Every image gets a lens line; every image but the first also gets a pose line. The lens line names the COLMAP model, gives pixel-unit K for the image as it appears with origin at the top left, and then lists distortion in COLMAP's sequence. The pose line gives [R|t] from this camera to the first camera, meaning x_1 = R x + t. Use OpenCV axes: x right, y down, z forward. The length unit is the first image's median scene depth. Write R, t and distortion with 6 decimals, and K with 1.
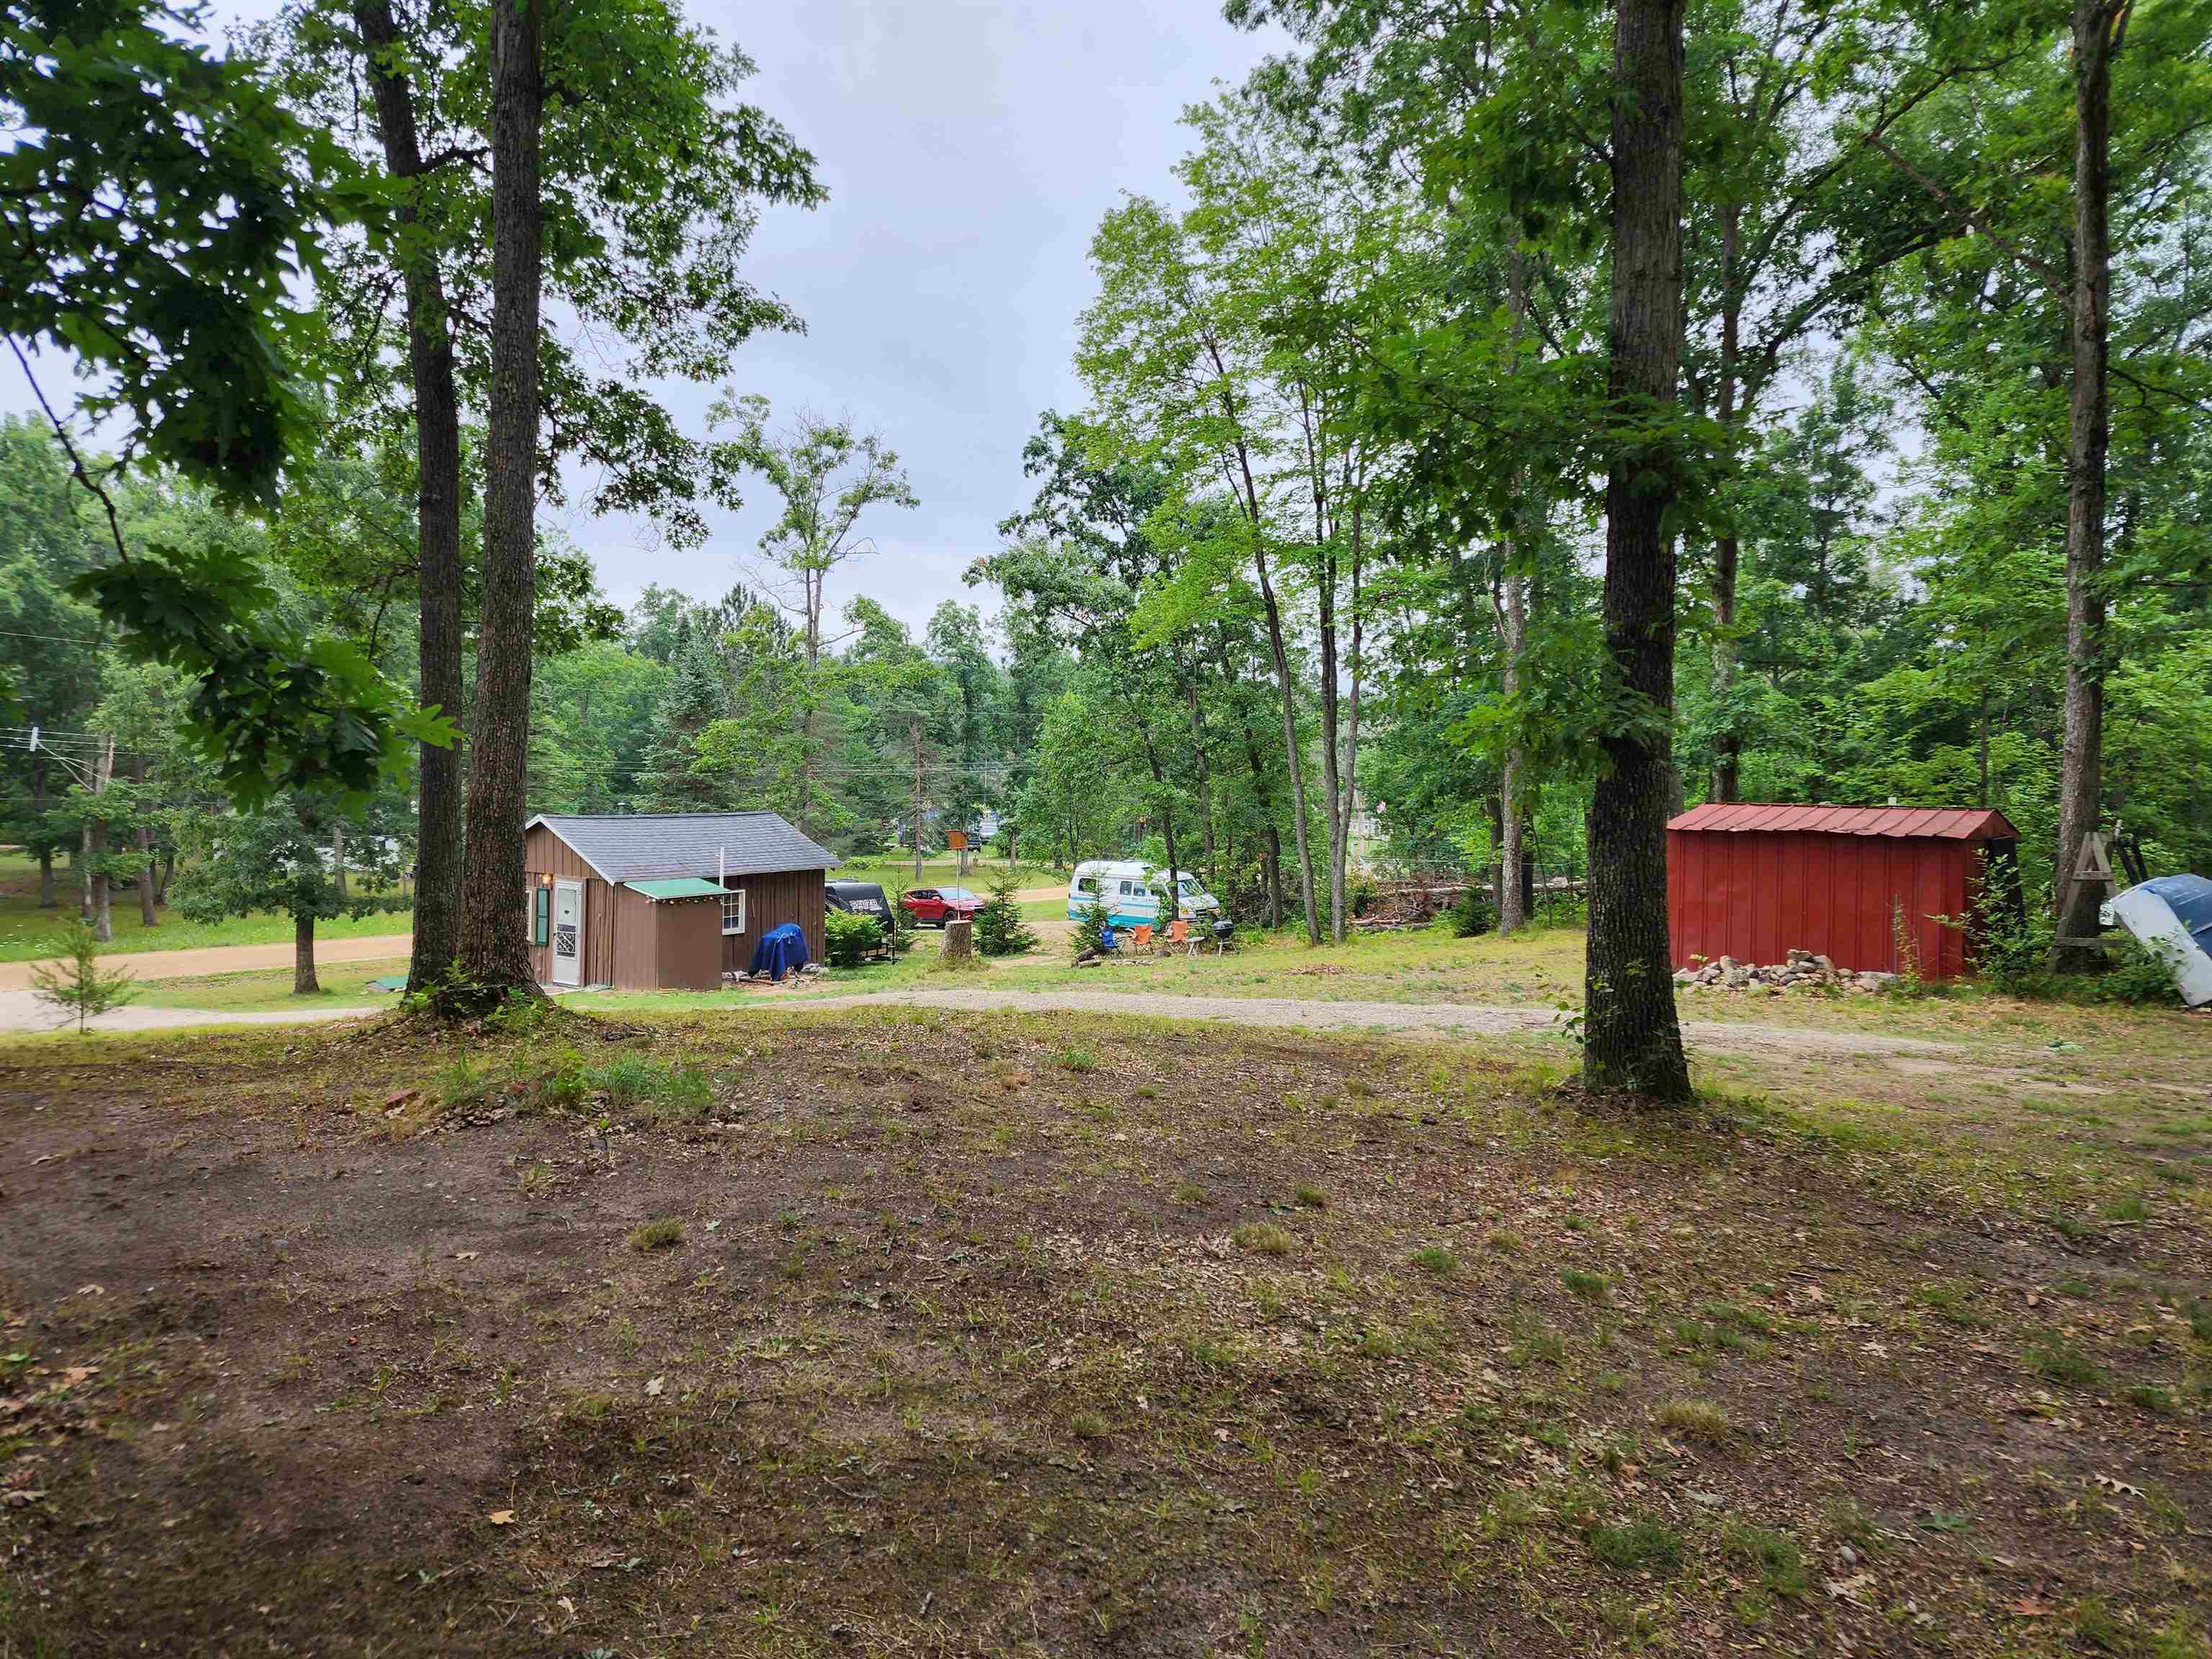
lens RADIAL K [[1485.0, 0, 1107.3], [0, 1485.0, 799.8], [0, 0, 1]] dist [0.127002, -0.140228]
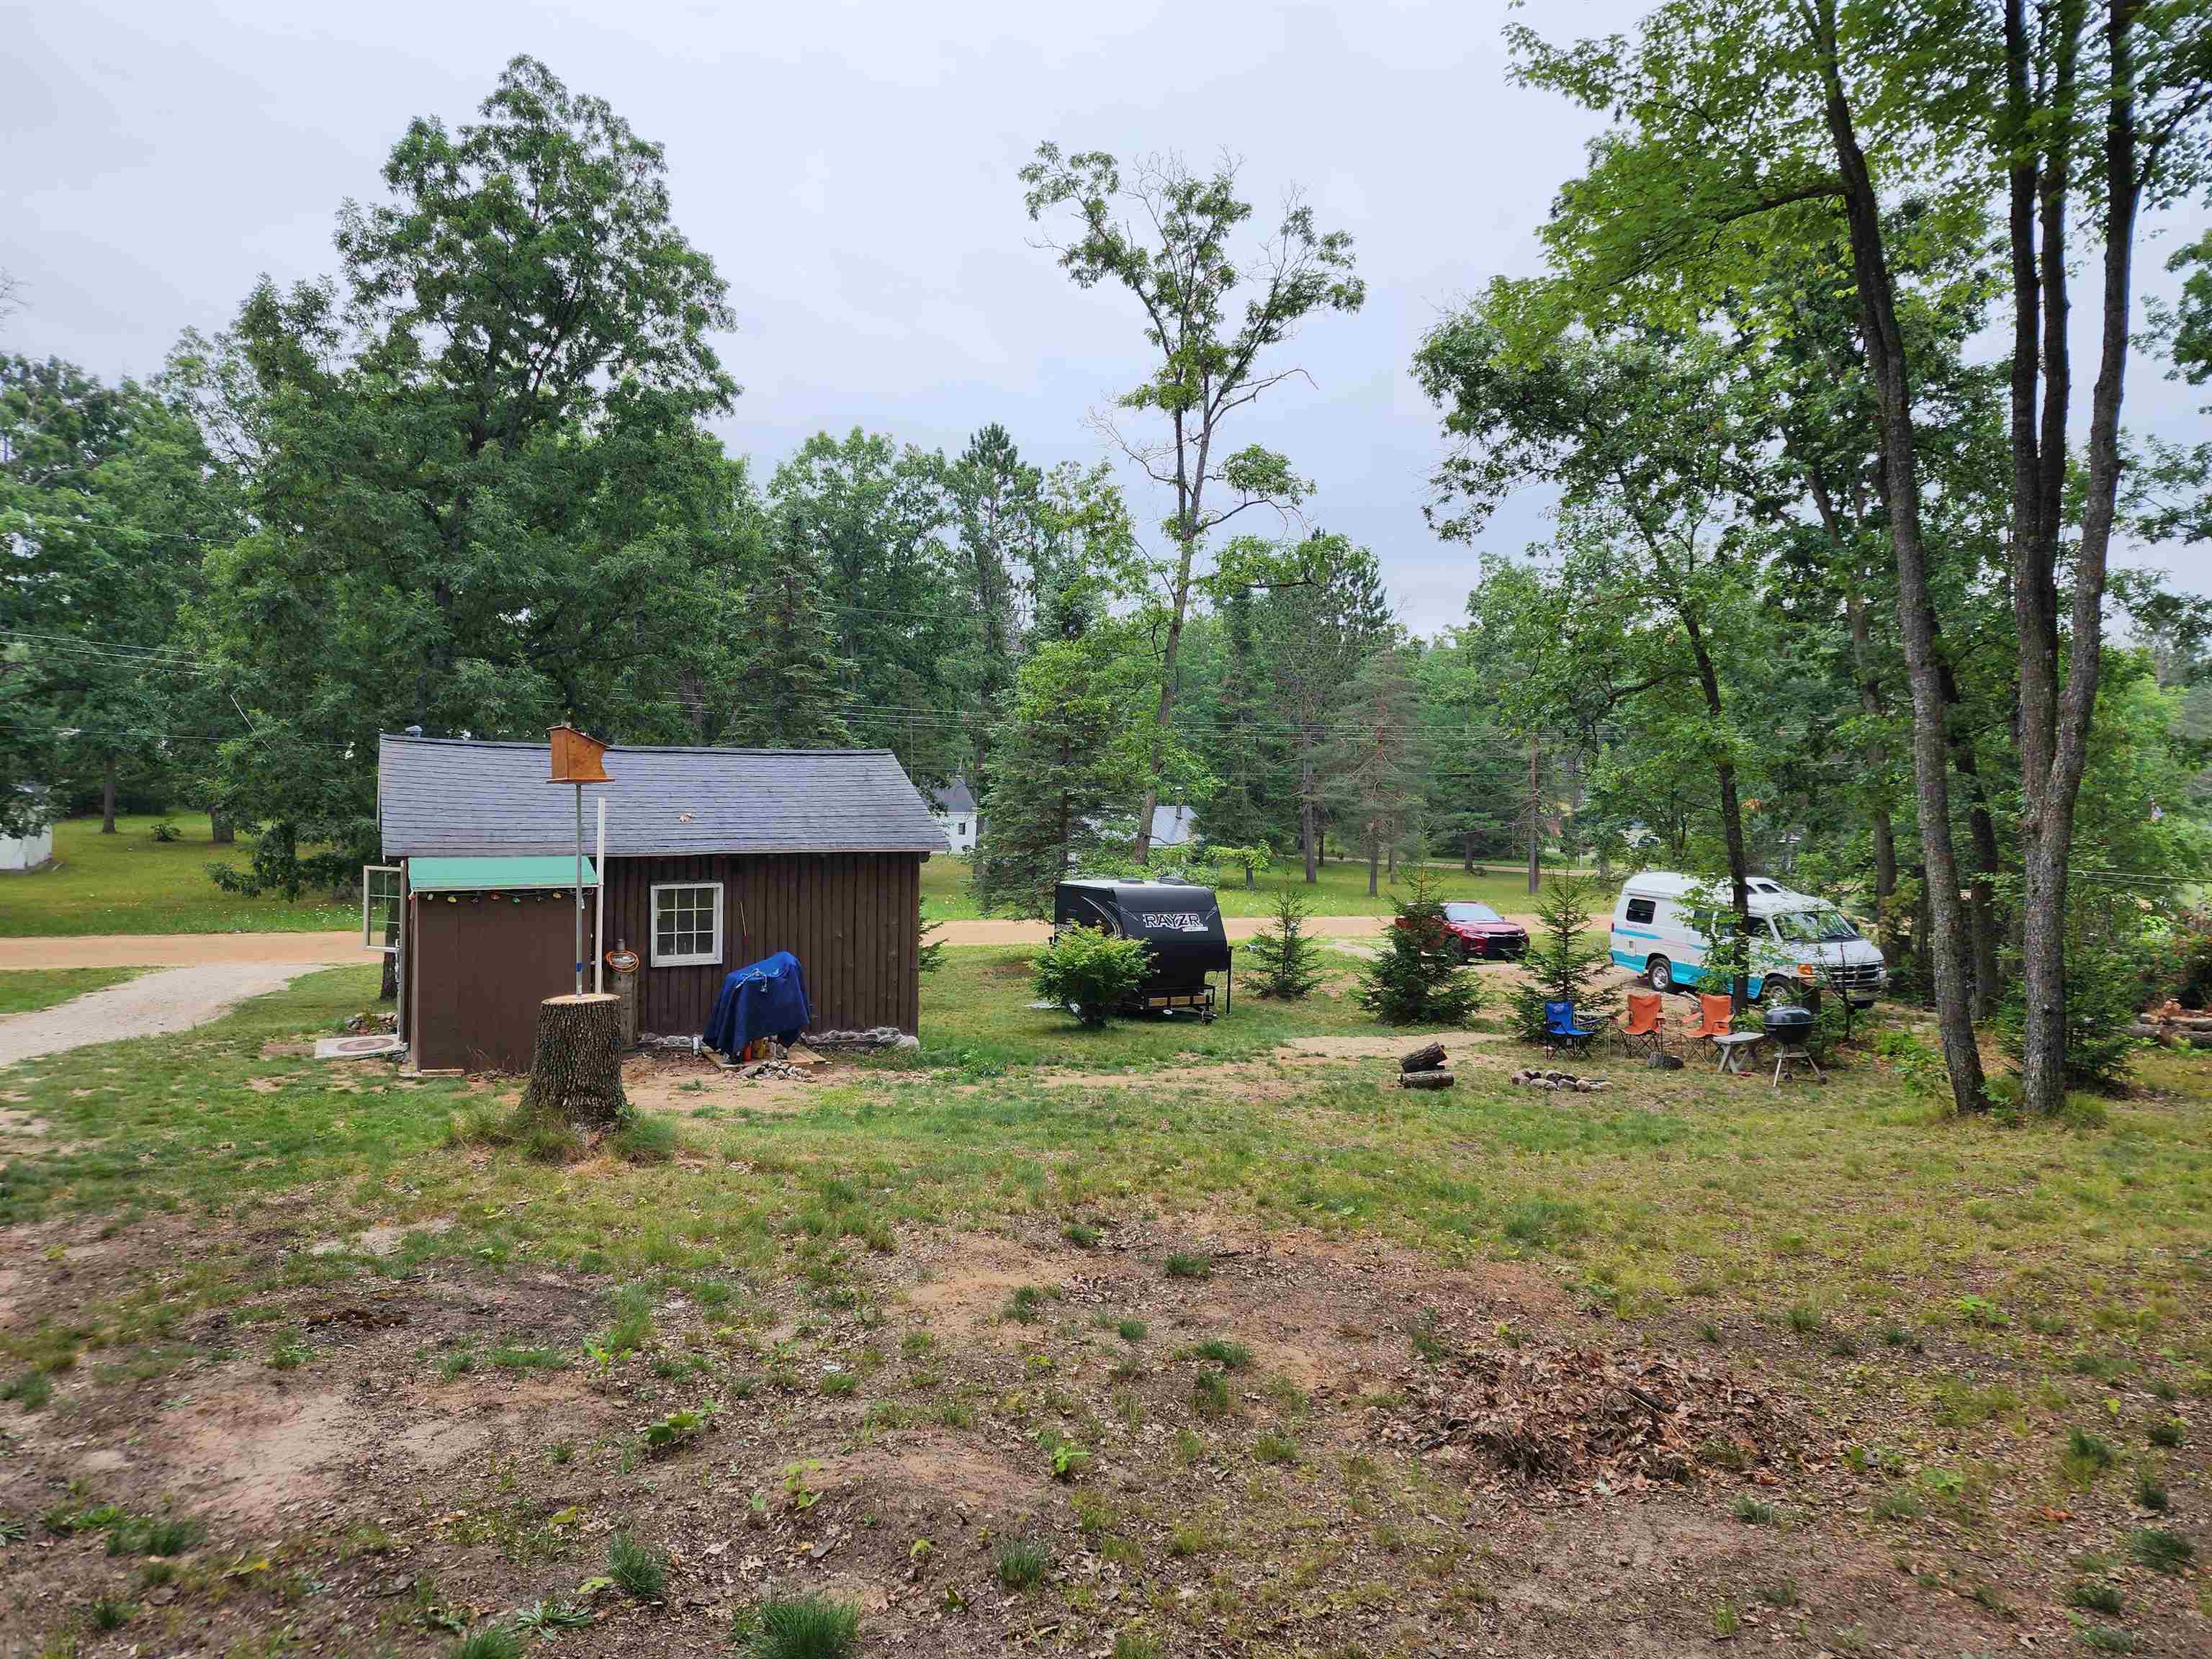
lens RADIAL K [[1485.0, 0, 1107.3], [0, 1485.0, 799.8], [0, 0, 1]] dist [0.127002, -0.140228]
pose [[0.884571, 0.021384, -0.465915, 0.086713], [-0.022587, 0.999740, 0.003002, 0.017587], [0.465859, 0.007868, 0.884824, 0.405301]]
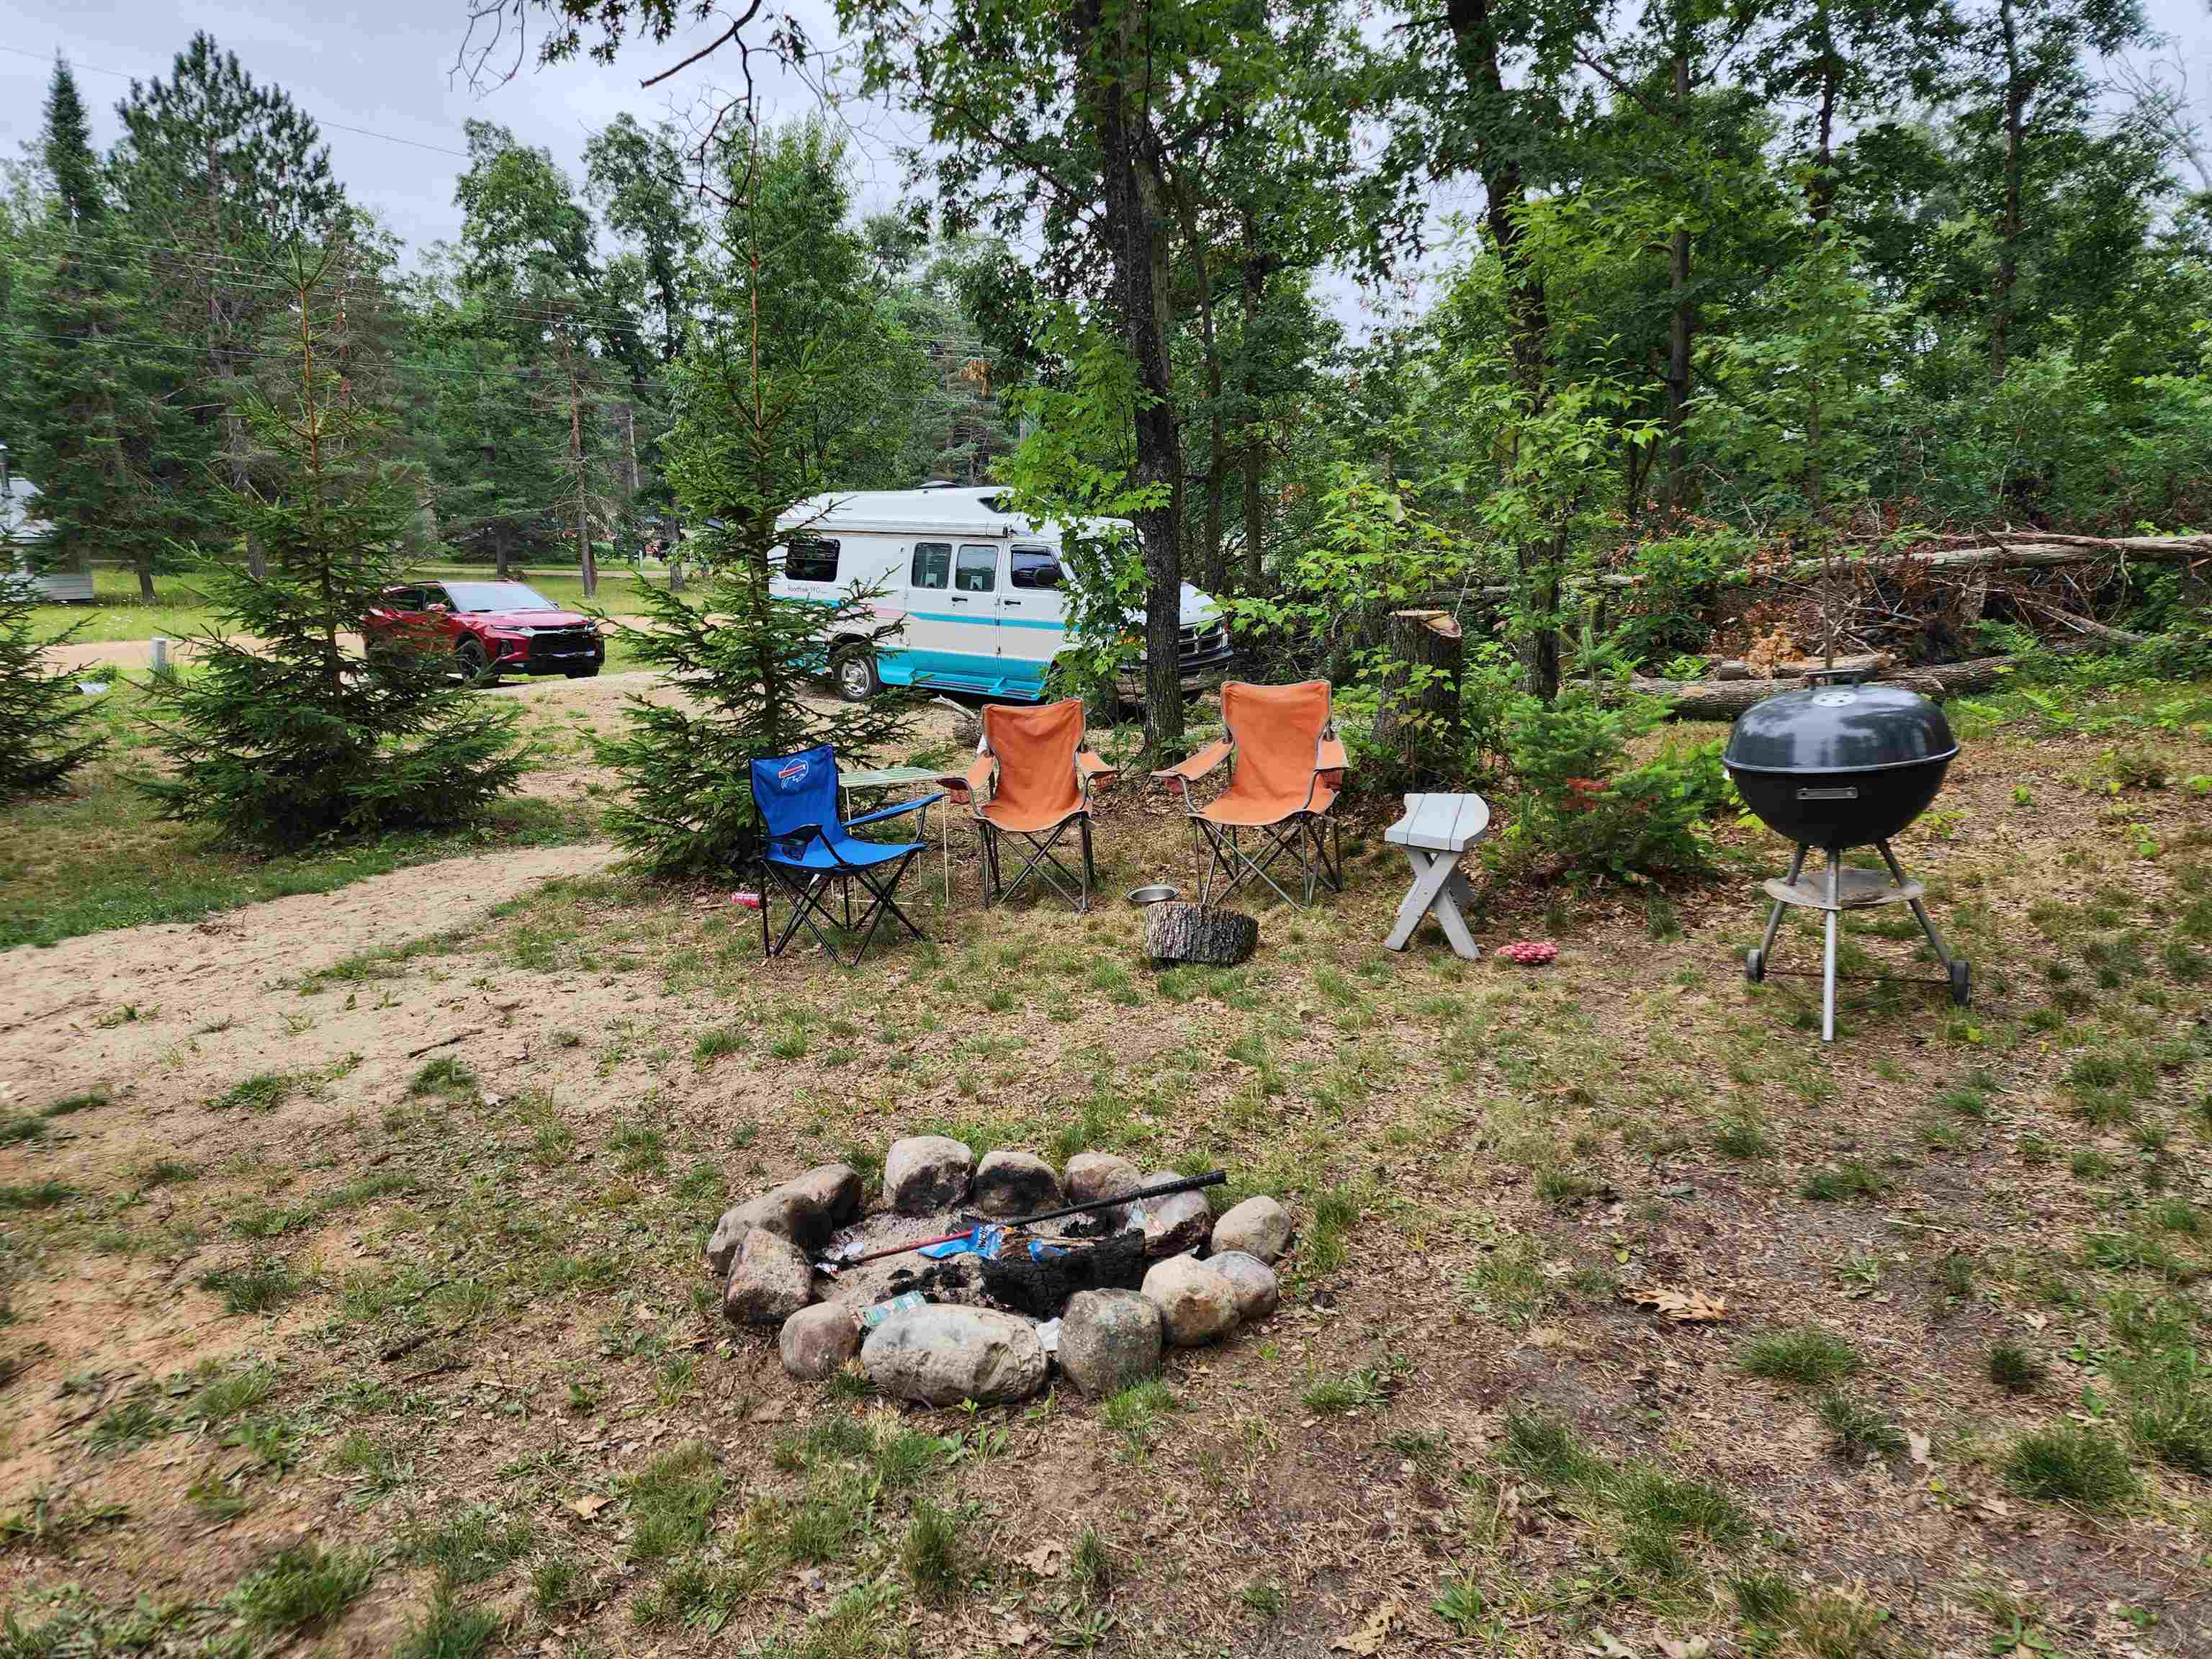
lens RADIAL K [[1485.0, 0, 1107.3], [0, 1485.0, 799.8], [0, 0, 1]] dist [0.127002, -0.140228]
pose [[0.991939, -0.016292, 0.125662, 0.009623], [-0.006172, 0.984310, 0.176337, 0.056705], [-0.126563, -0.175691, 0.976276, 0.733492]]
